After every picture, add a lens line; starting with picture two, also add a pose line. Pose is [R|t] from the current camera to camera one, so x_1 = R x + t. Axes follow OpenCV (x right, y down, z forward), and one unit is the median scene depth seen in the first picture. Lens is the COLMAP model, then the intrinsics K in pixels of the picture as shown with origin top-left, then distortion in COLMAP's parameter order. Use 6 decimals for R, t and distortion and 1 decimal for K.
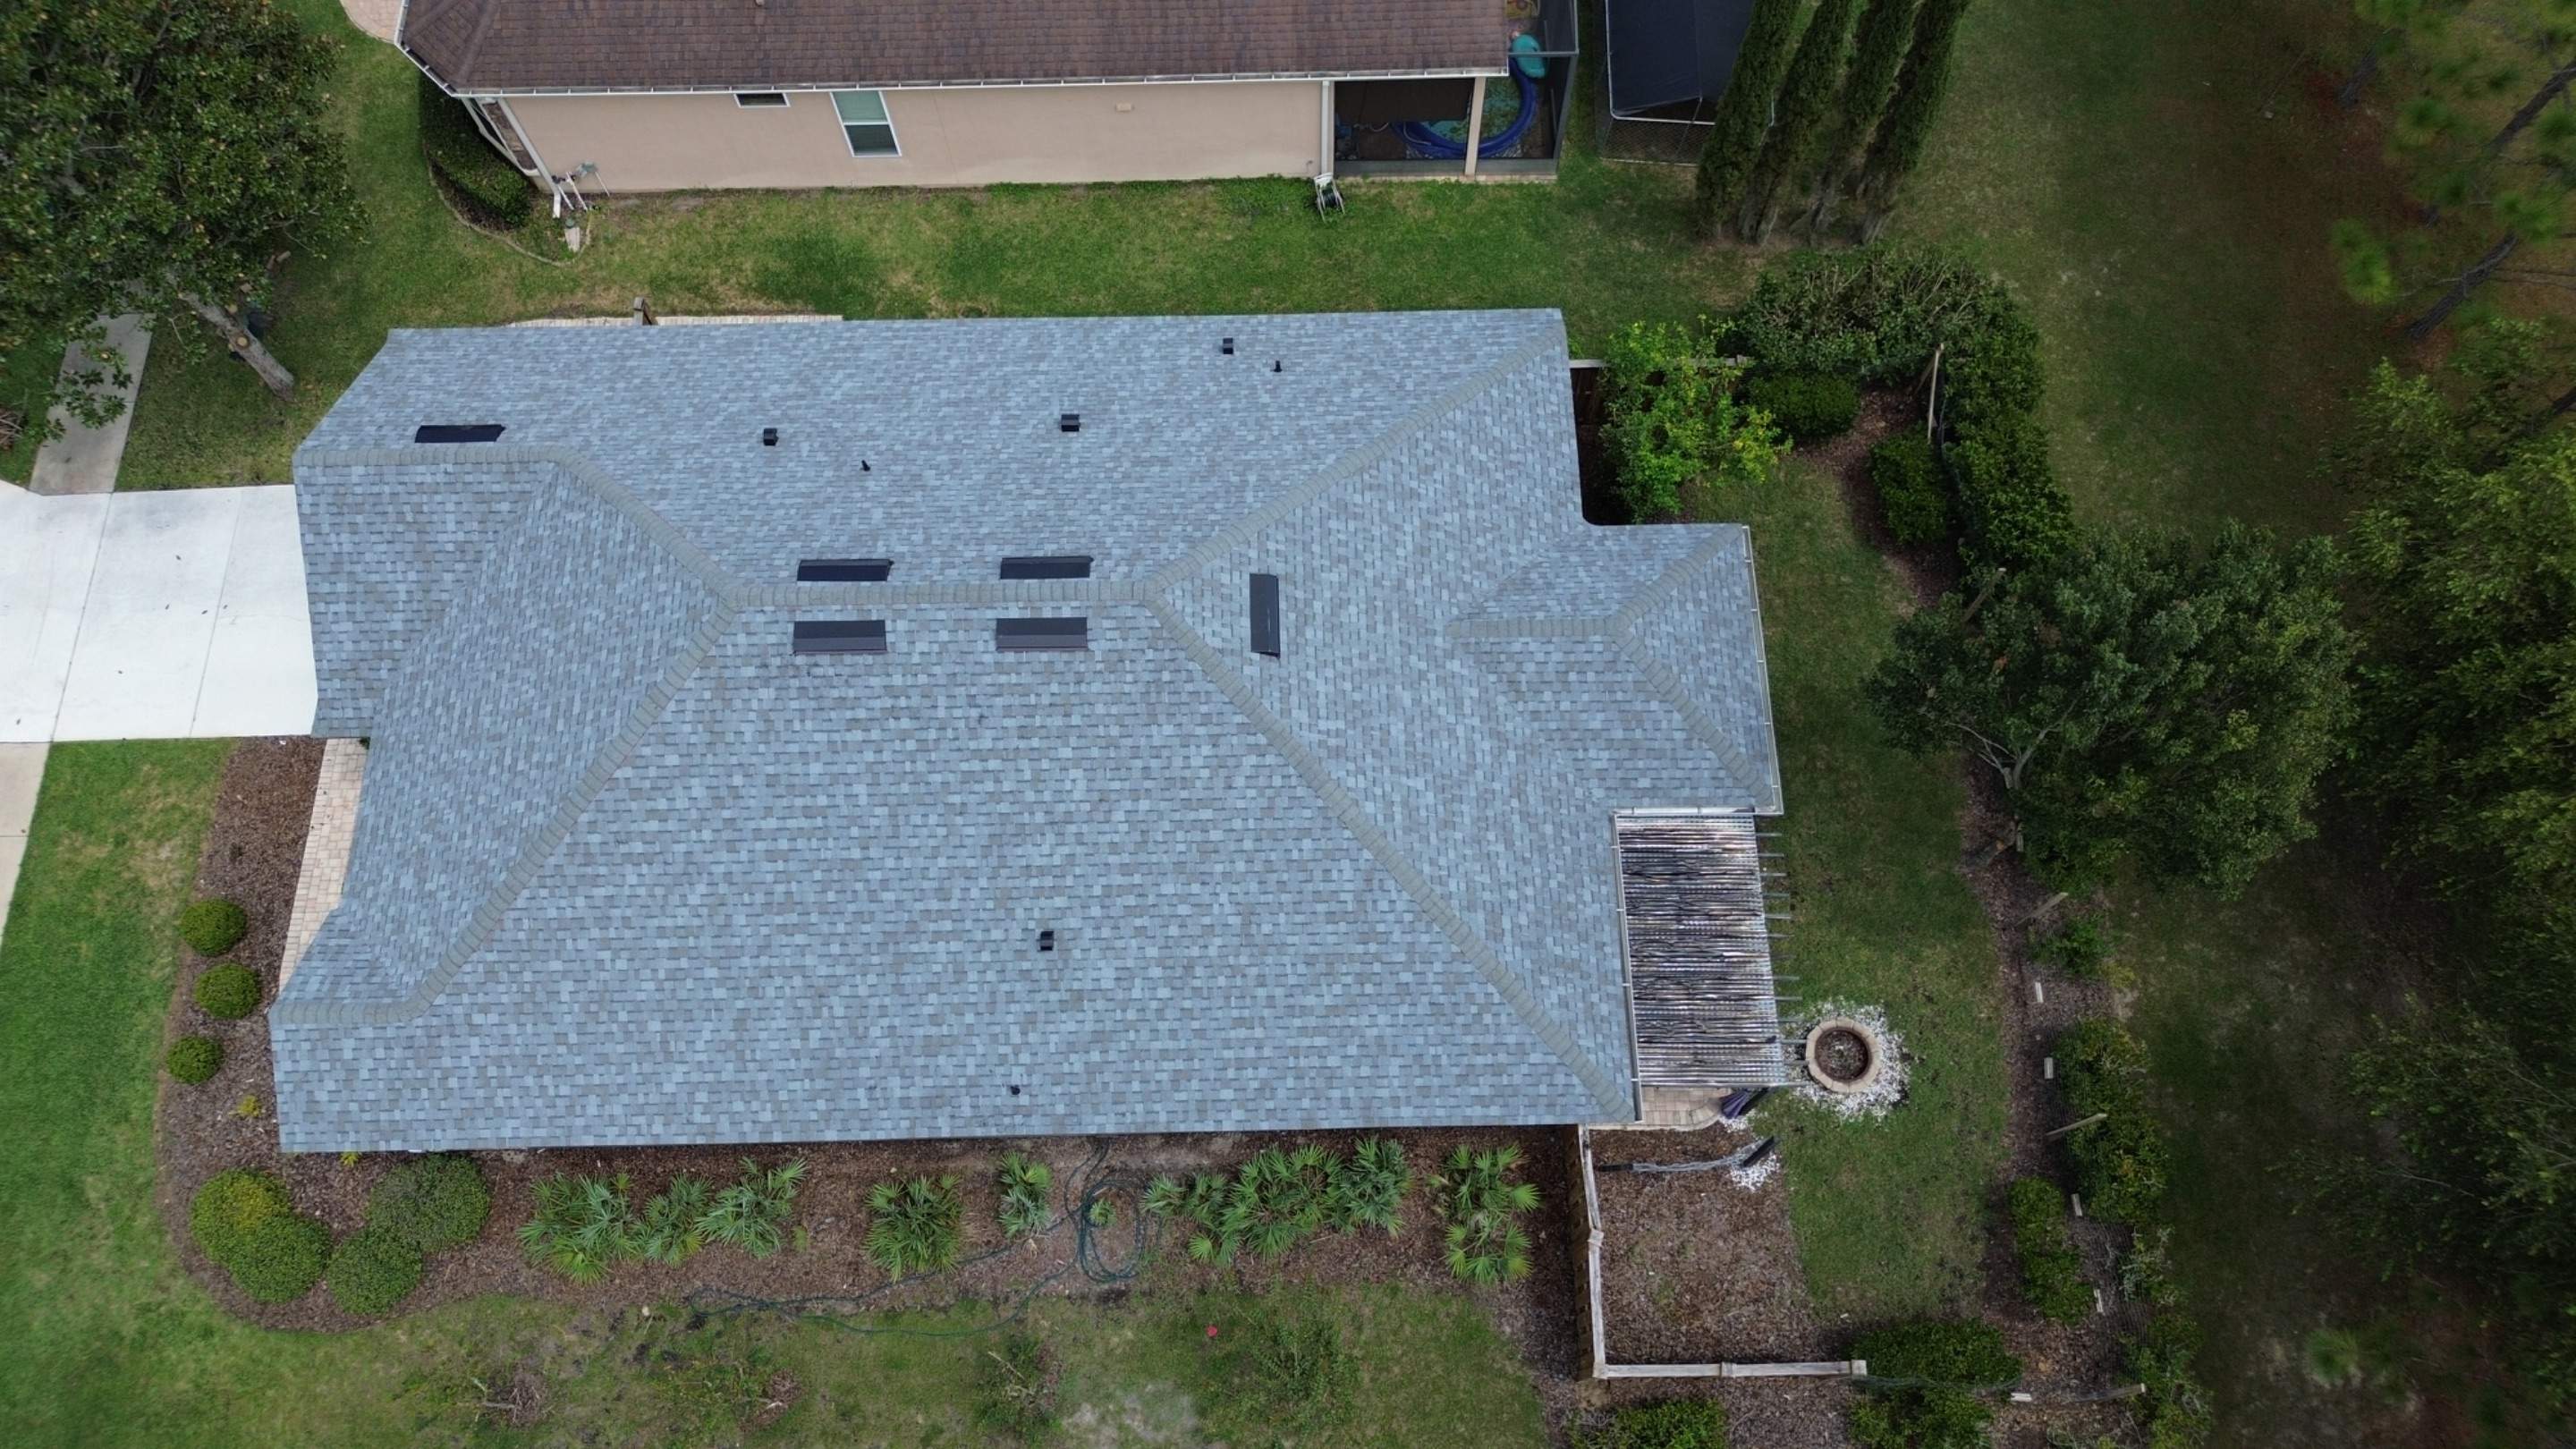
lens RADIAL K [[1823.5, 0, 1288.0], [0, 1823.5, 724.5], [0, 0, 1]] dist [0.085649, -0.086046]
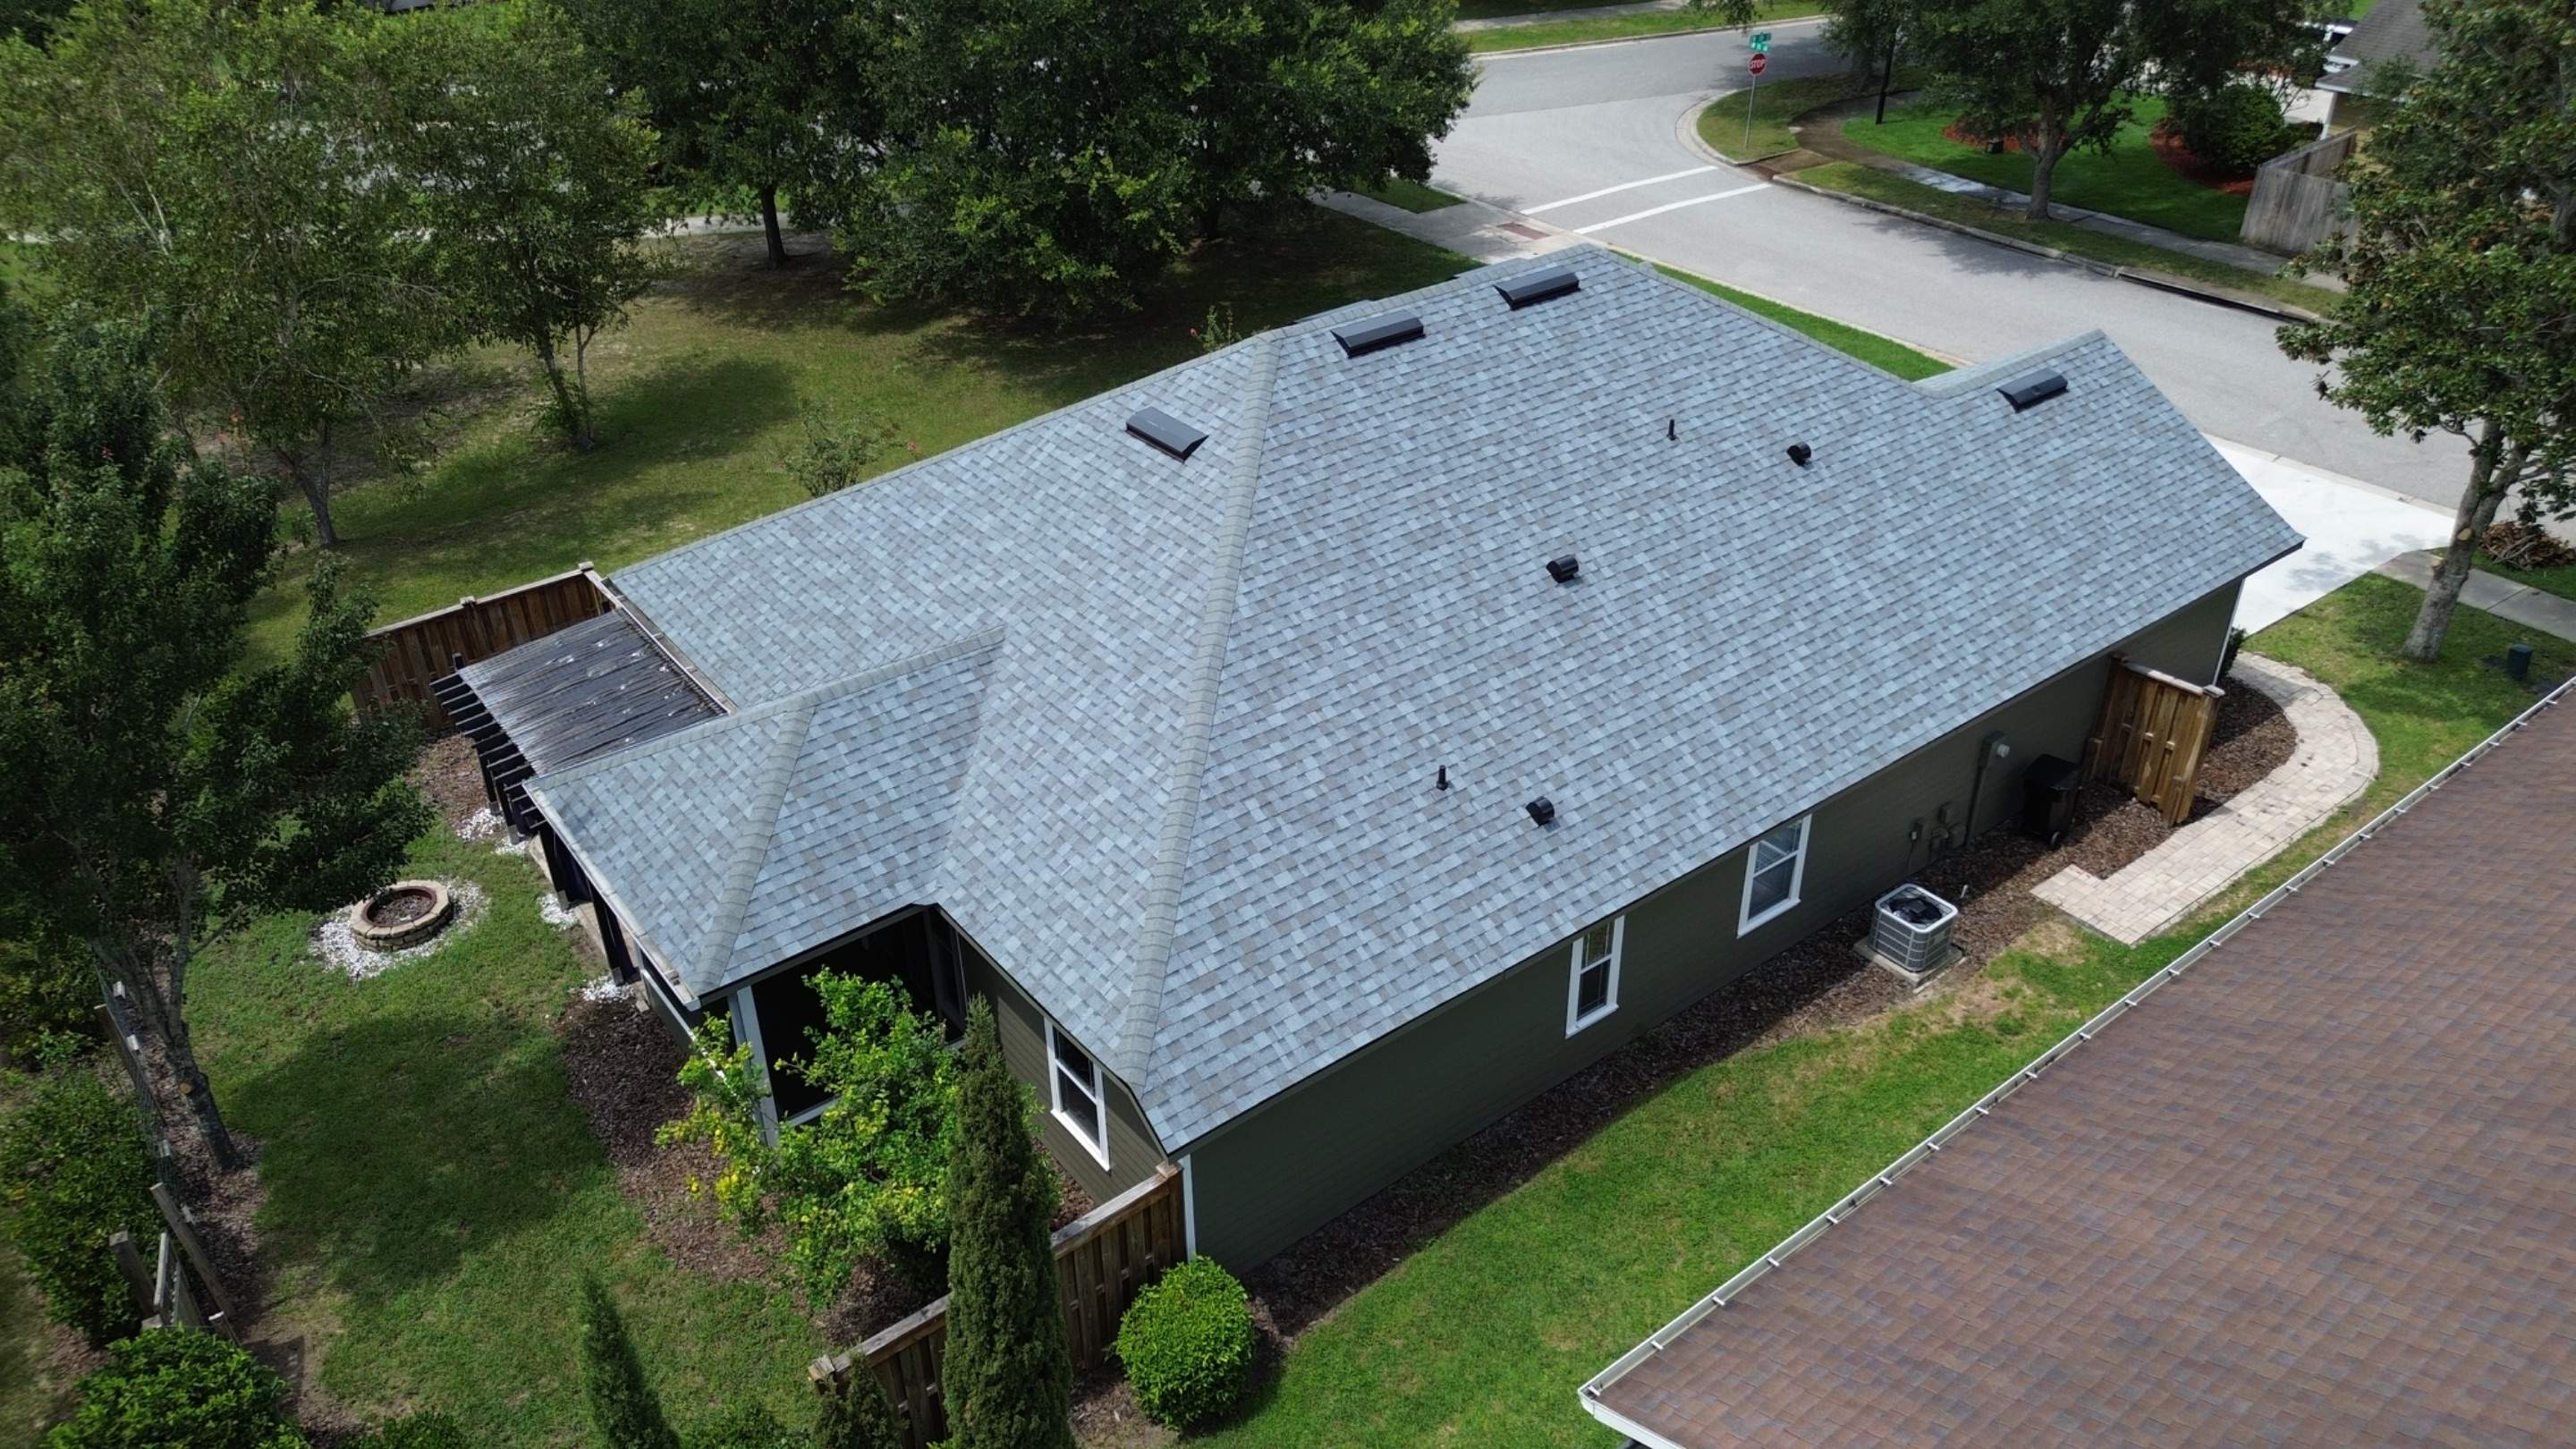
lens RADIAL K [[1816.4, 0, 1288.0], [0, 1816.4, 724.5], [0, 0, 1]] dist [0.196253, -0.553728]
pose [[-0.802902, 0.336533, -0.492031, 0.389709], [-0.544249, -0.077107, 0.835373, -0.778942], [0.243192, 0.938509, 0.245067, 0.880951]]
